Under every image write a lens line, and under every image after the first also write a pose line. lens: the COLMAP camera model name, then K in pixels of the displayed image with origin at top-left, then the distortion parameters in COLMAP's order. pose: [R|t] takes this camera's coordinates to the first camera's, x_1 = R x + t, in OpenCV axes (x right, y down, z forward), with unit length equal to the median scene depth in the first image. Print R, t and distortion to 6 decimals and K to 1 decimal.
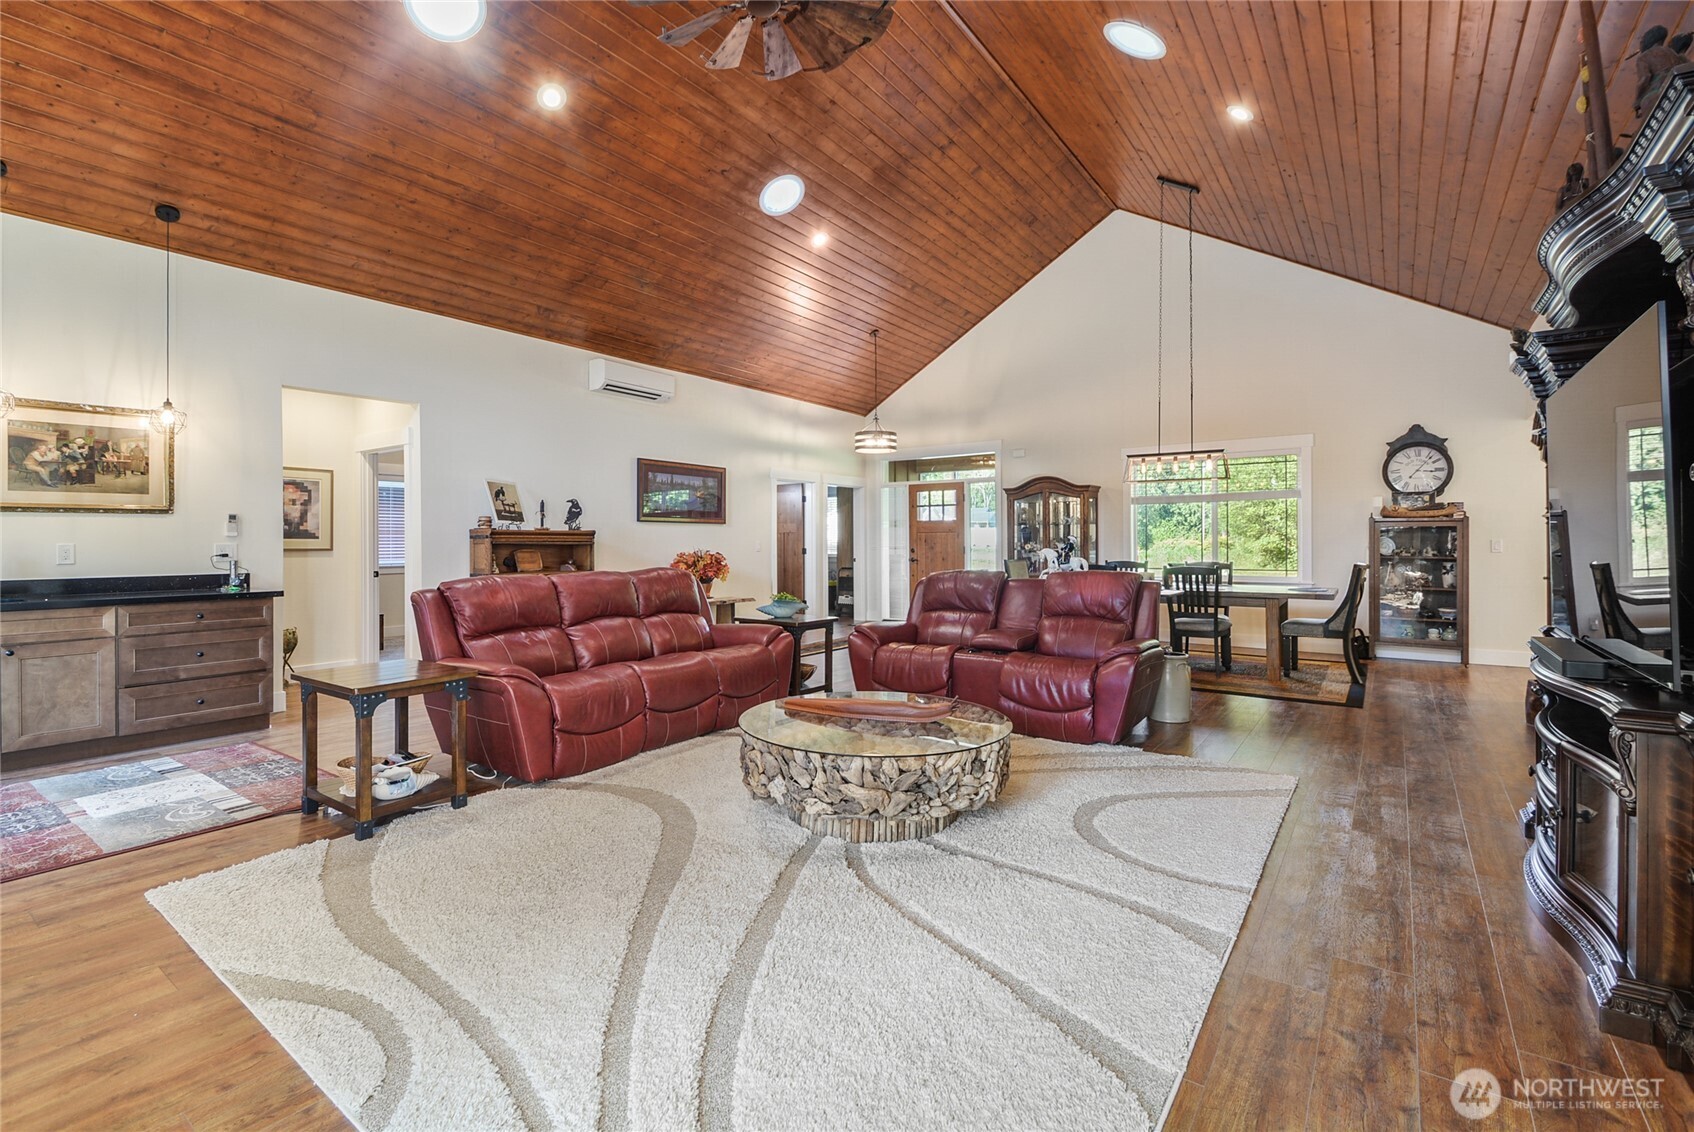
lens RADIAL K [[759.2, 0, 844.1], [0, 759.2, 542.7], [0, 0, 1]] dist [0.026911, -0.012637]
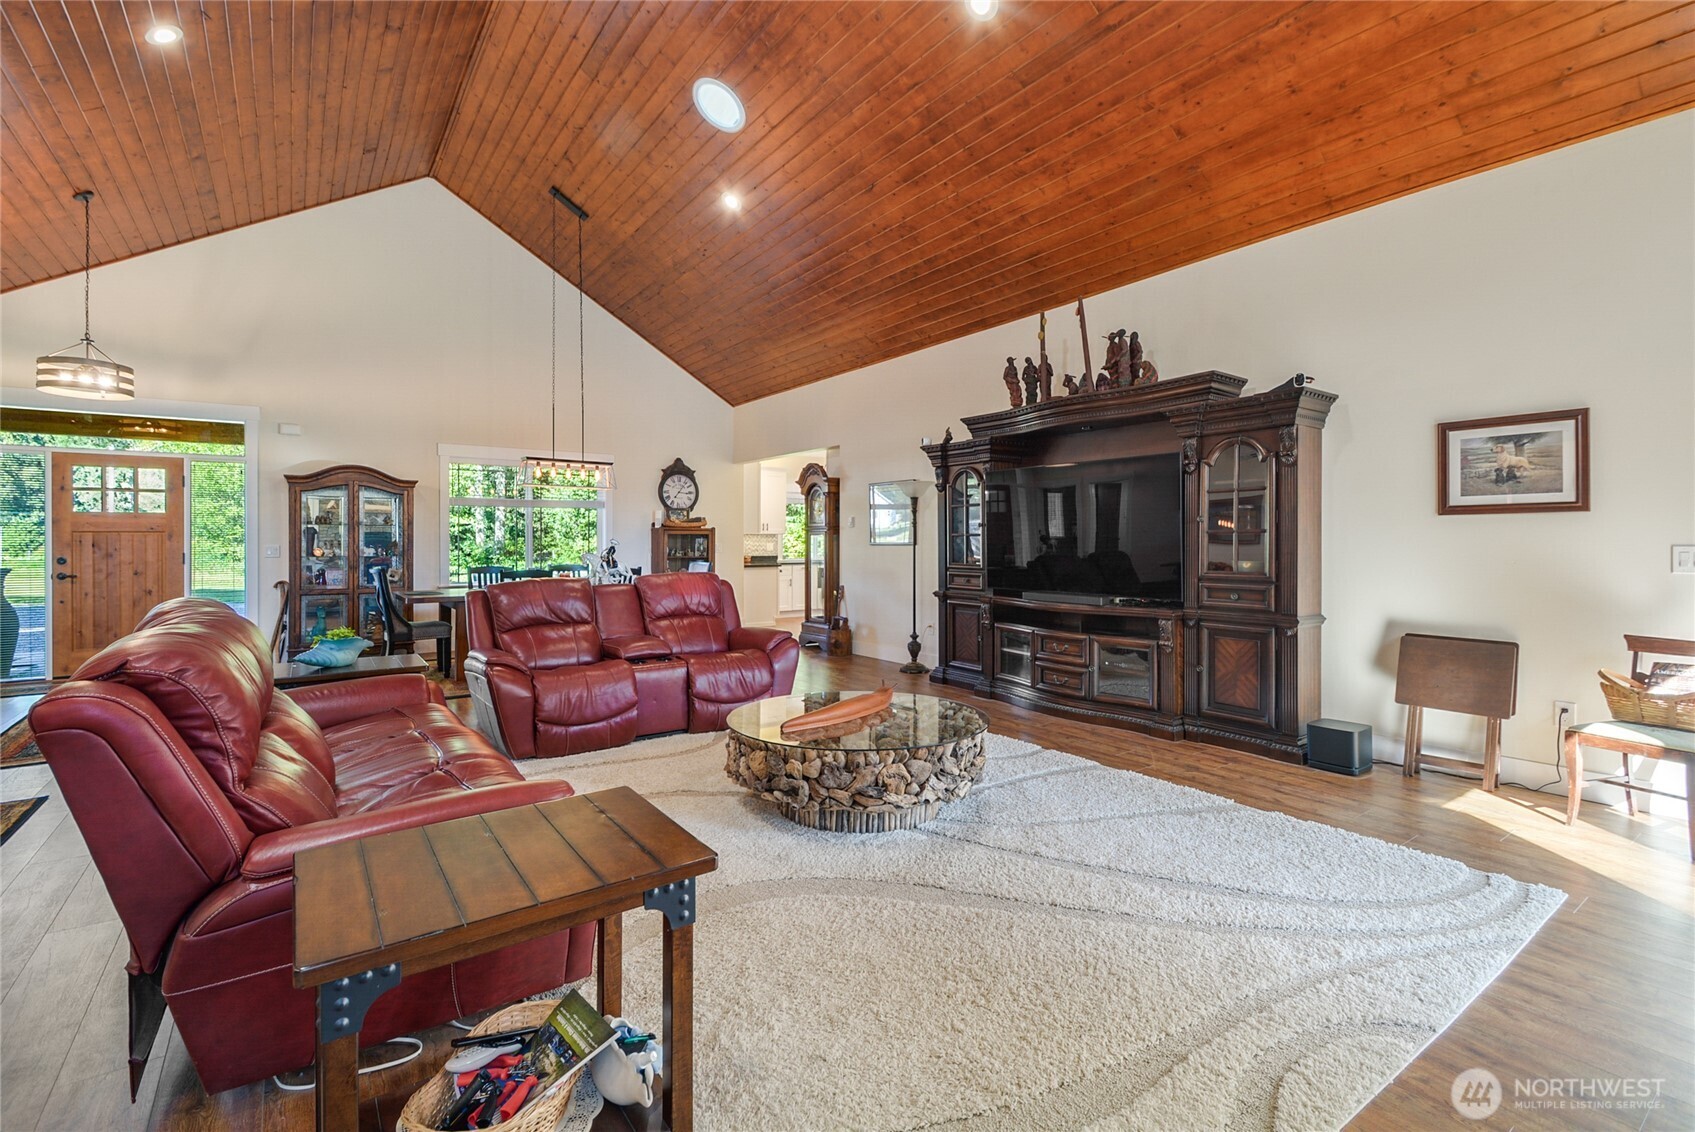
lens RADIAL K [[759.7, 0, 844.6], [0, 759.7, 542.7], [0, 0, 1]] dist [0.026911, -0.012637]
pose [[0.312093, 0.001410, 0.950050, -0.423944], [0.002642, 0.999994, -0.002352, -0.001787], [-0.950048, 0.003244, 0.312087, 0.307756]]
